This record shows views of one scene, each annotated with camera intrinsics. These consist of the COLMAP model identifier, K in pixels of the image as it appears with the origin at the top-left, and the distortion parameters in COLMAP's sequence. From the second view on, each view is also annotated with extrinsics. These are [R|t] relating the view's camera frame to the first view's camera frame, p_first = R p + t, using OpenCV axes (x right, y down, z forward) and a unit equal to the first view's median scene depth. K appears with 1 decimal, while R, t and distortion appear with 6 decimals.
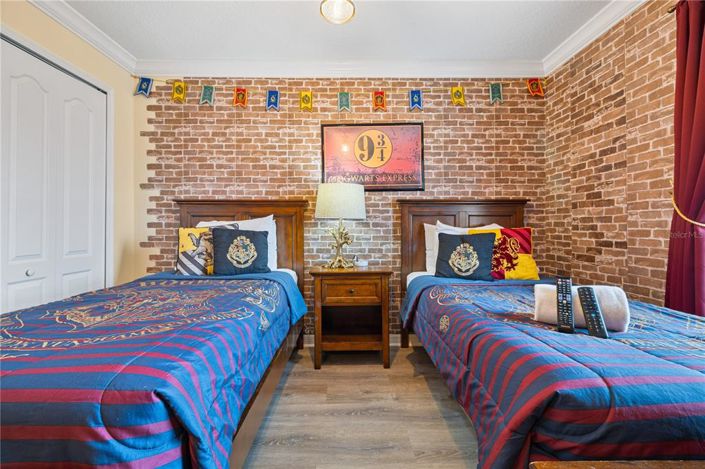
lens RADIAL K [[293.2, 0, 353.2], [0, 293.2, 223.6], [0, 0, 1]] dist [-0.001360, 0.000255]
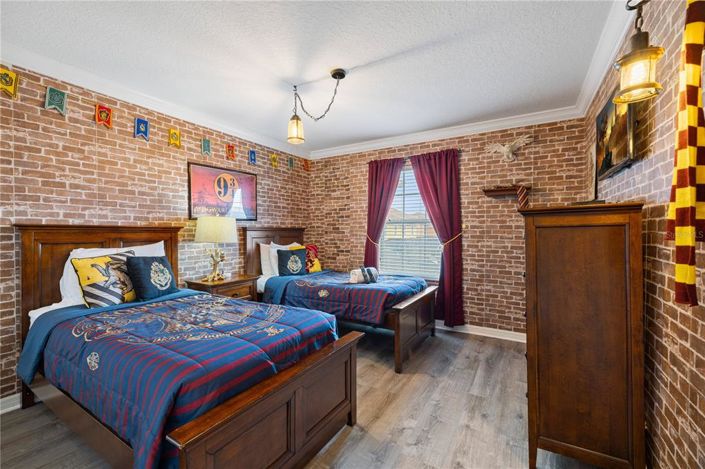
lens RADIAL K [[293.2, 0, 353.2], [0, 293.2, 223.6], [0, 0, 1]] dist [-0.001360, 0.000255]
pose [[0.522197, 0.024210, 0.852481, -0.764016], [-0.010073, 0.999702, -0.022221, -0.070476], [-0.852766, 0.003016, 0.522285, -0.179816]]
